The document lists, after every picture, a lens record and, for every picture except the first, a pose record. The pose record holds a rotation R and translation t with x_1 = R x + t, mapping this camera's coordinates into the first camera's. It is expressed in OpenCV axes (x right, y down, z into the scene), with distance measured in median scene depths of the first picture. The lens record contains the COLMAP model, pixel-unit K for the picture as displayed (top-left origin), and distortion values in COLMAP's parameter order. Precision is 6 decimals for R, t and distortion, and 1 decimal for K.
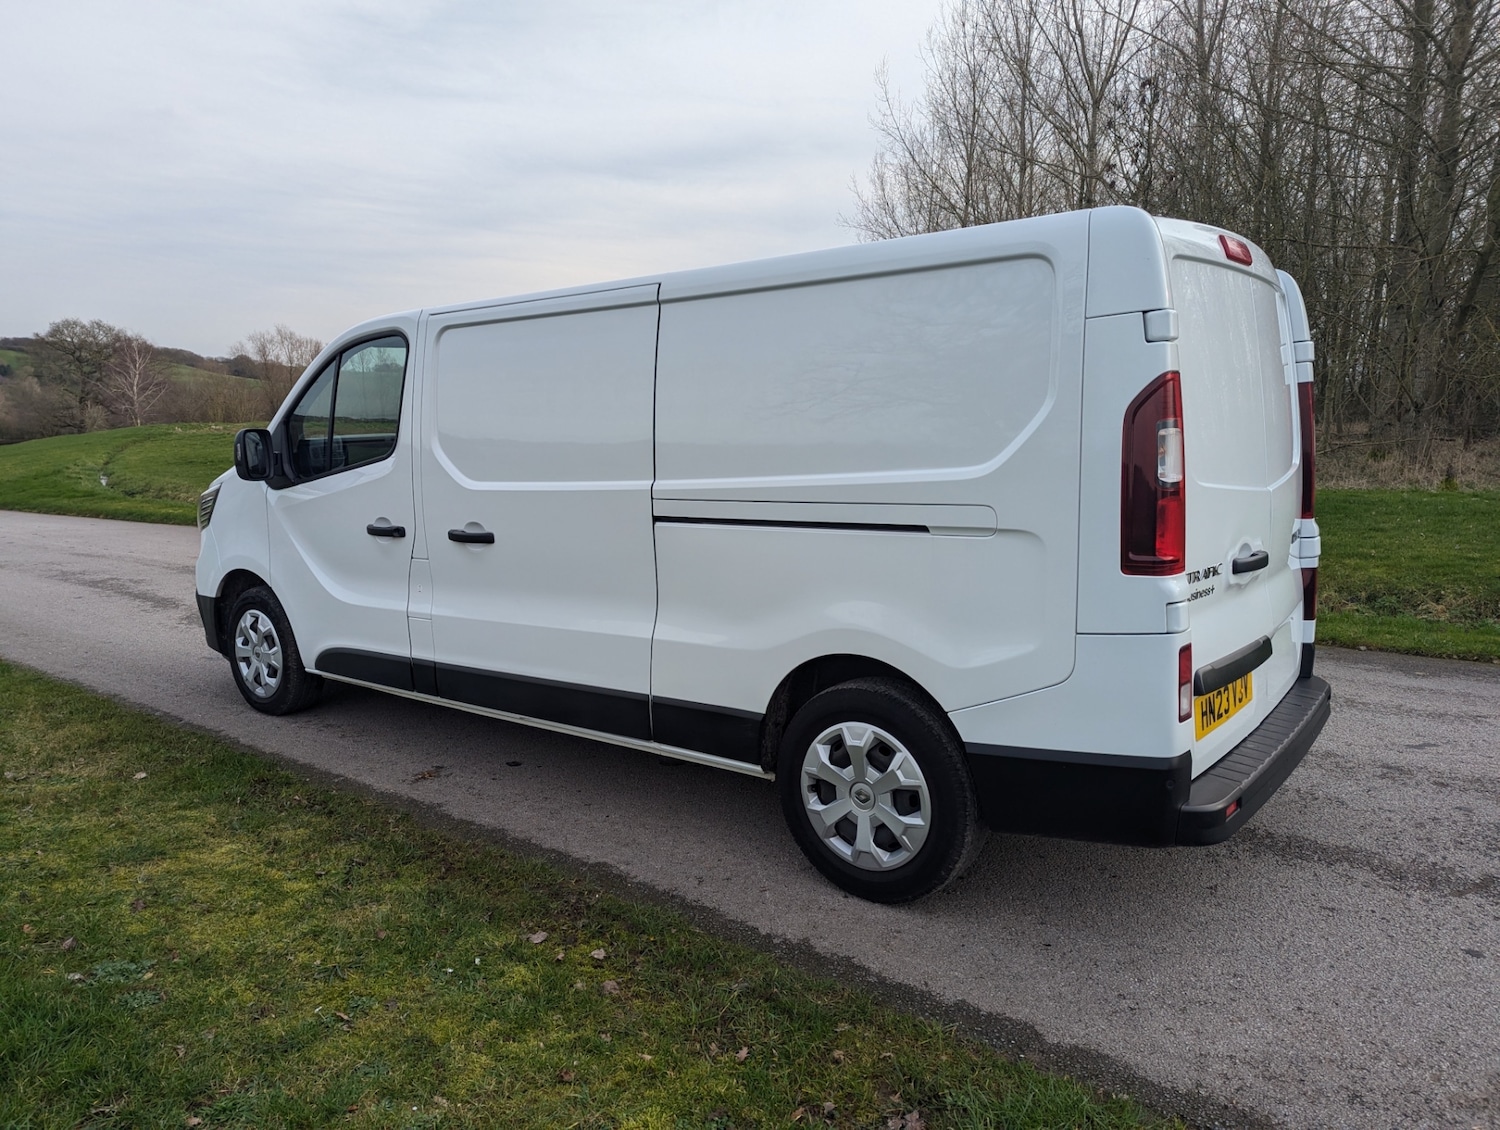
lens RADIAL K [[1052.8, 0, 730.0], [0, 1052.8, 562.5], [0, 0, 1]] dist [0.067285, -0.053501]
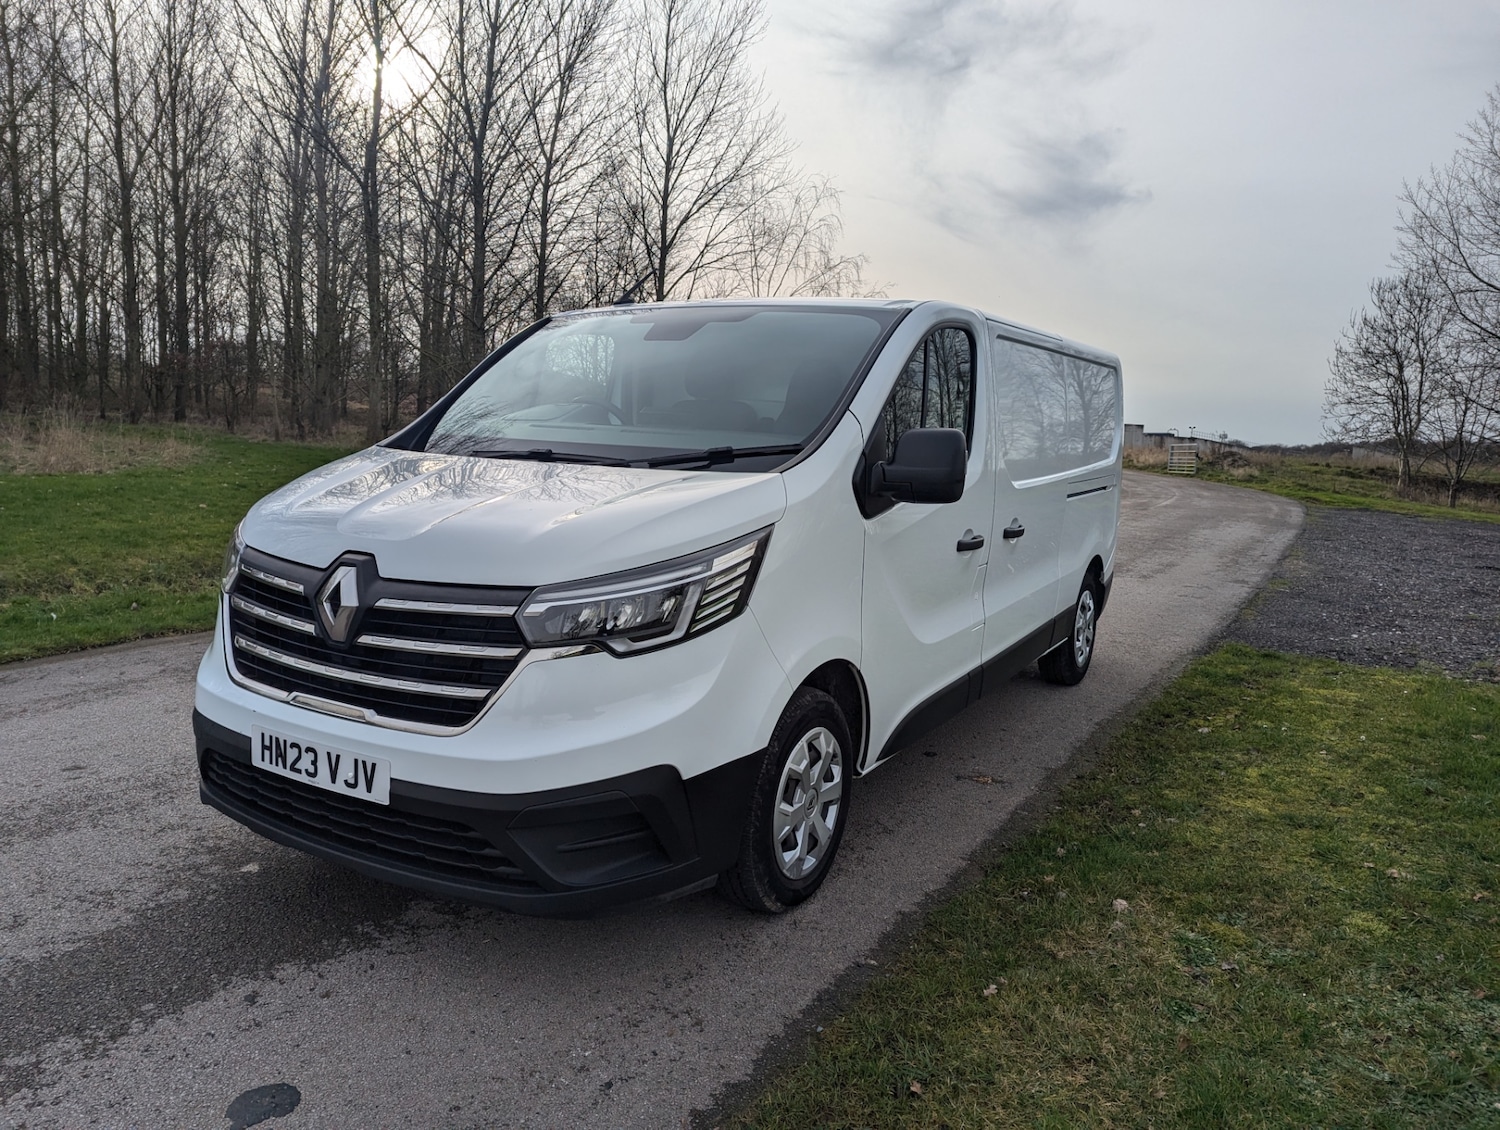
lens RADIAL K [[1052.8, 0, 729.2], [0, 1052.8, 565.4], [0, 0, 1]] dist [0.067285, -0.053501]
pose [[-0.126685, -0.122868, 0.984304, -1.583378], [0.091580, 0.986612, 0.134943, -0.202532], [-0.987706, 0.107238, -0.113737, 1.734429]]
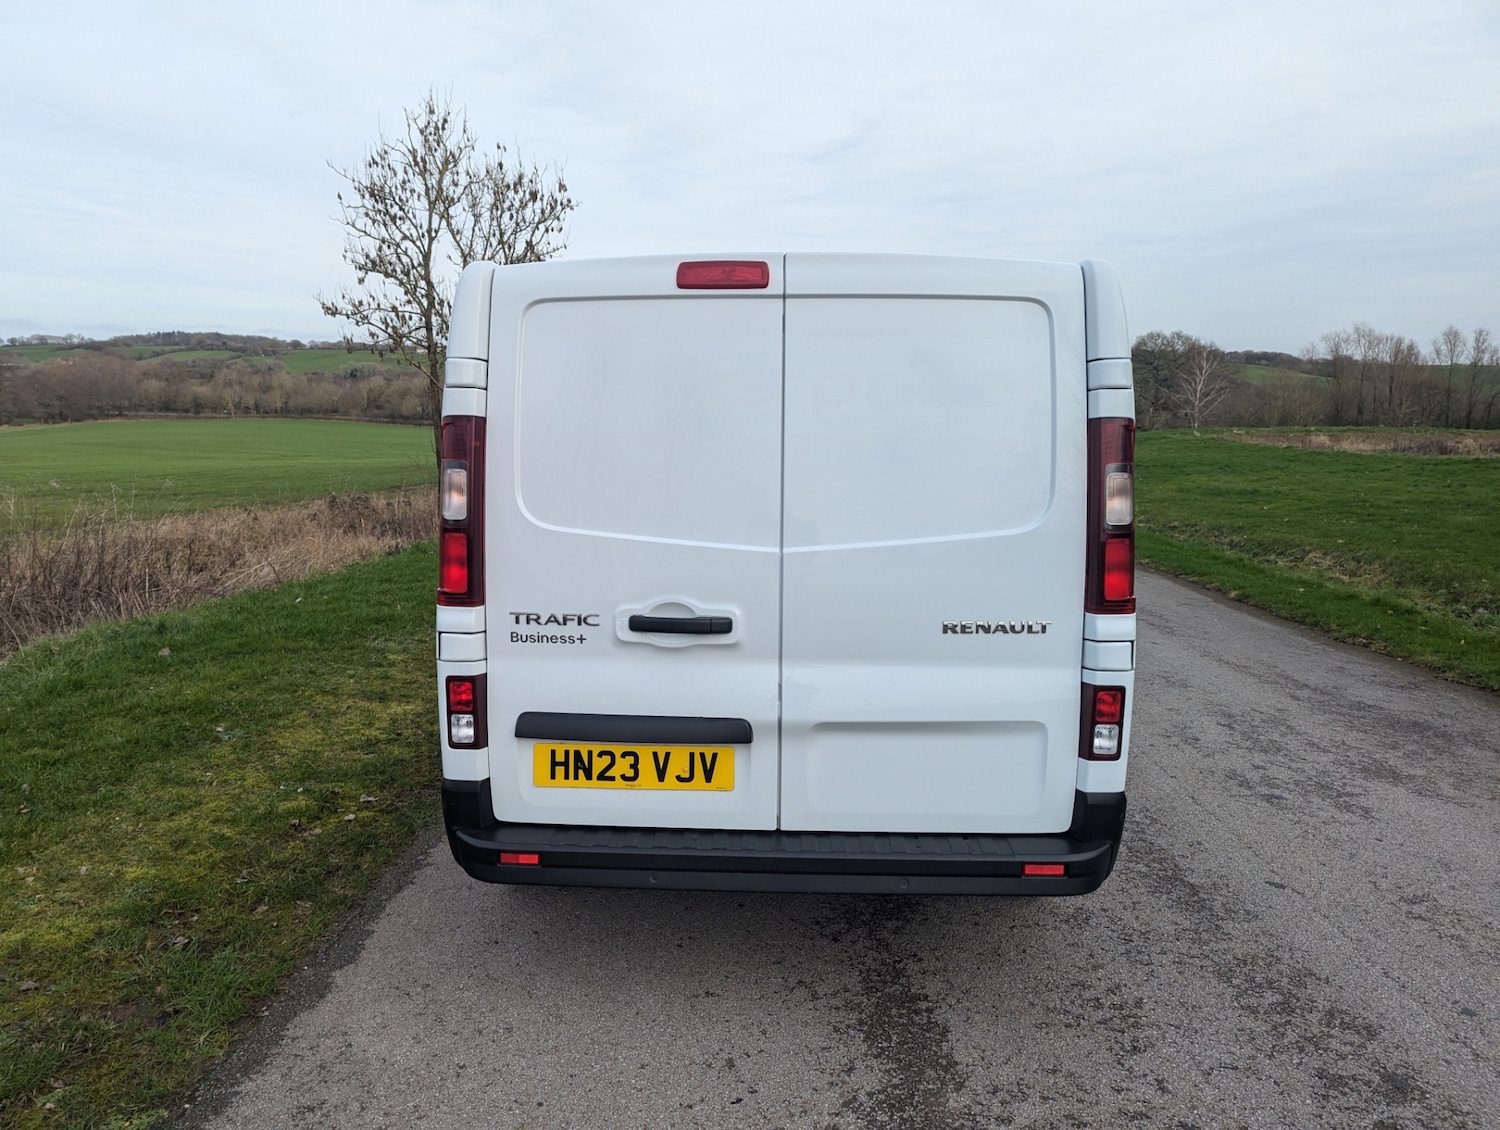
lens RADIAL K [[1052.8, 0, 728.8], [0, 1052.8, 552.1], [0, 0, 1]] dist [0.067285, -0.053501]
pose [[0.590144, 0.110864, -0.799650, 1.092991], [-0.120711, 0.991508, 0.048378, -0.097679], [0.798223, 0.067977, 0.598515, 0.450896]]
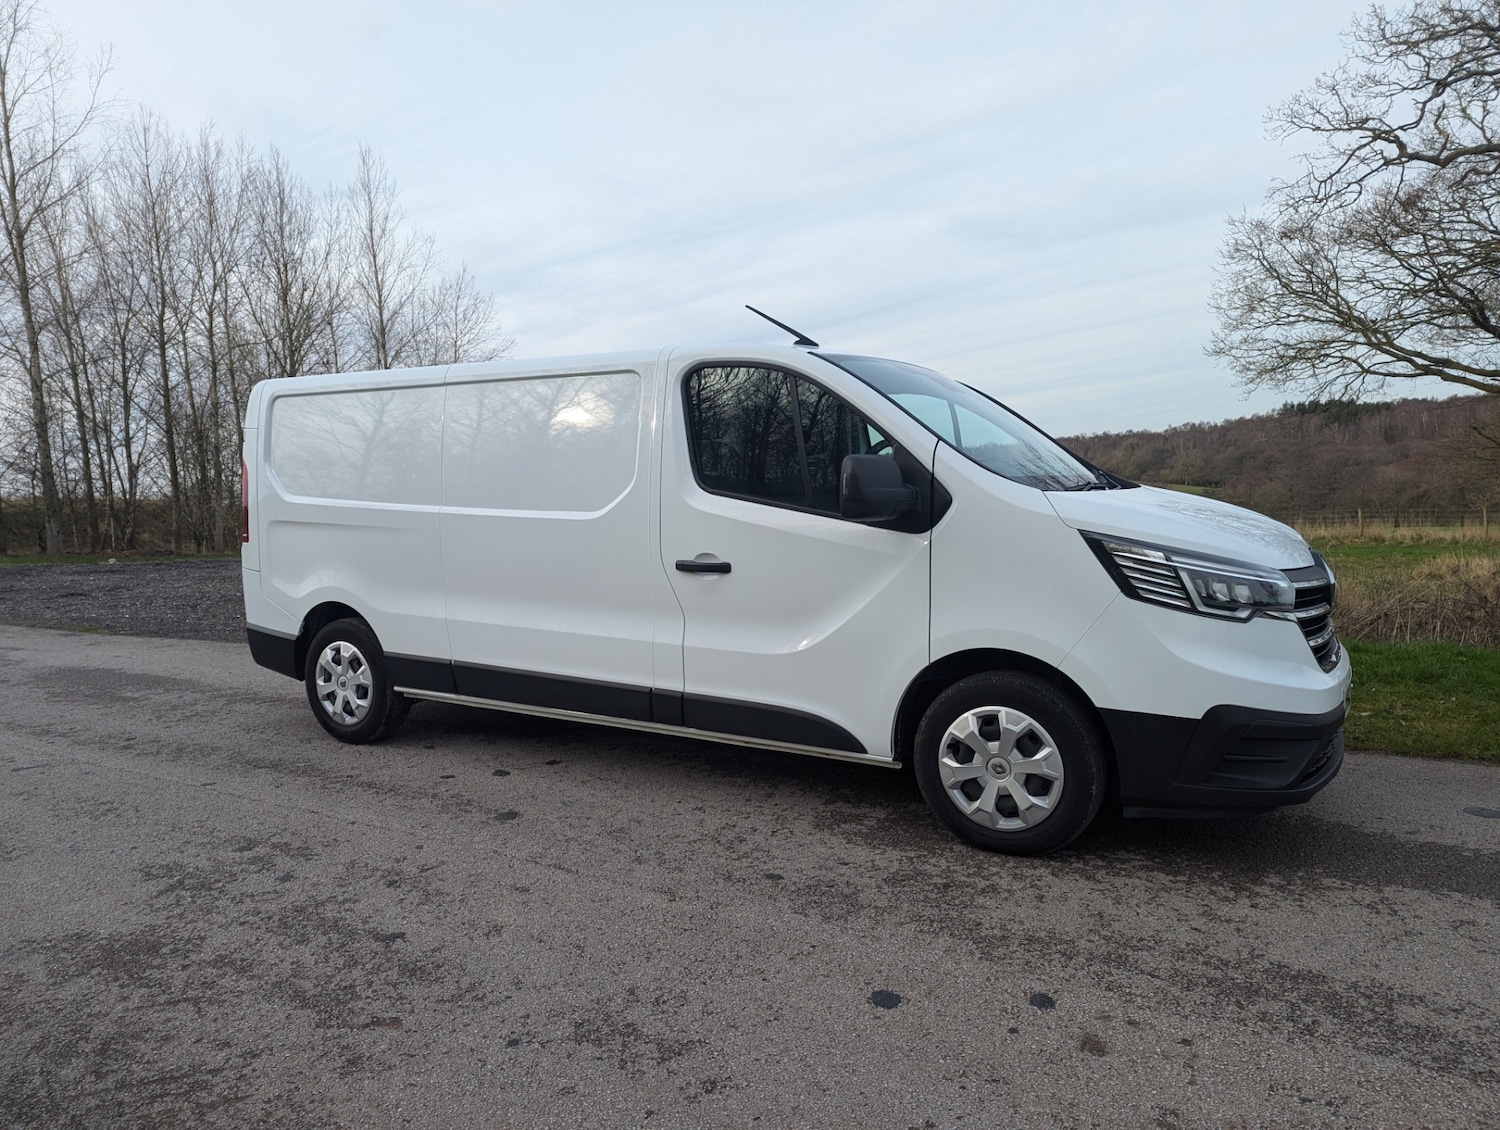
lens RADIAL K [[1052.8, 0, 738.2], [0, 1052.8, 567.6], [0, 0, 1]] dist [0.067285, -0.053501]
pose [[-0.992449, 0.041910, -0.115274, 0.027968], [0.016372, 0.976668, 0.214131, -0.373889], [0.121559, 0.210627, -0.969979, 3.005253]]
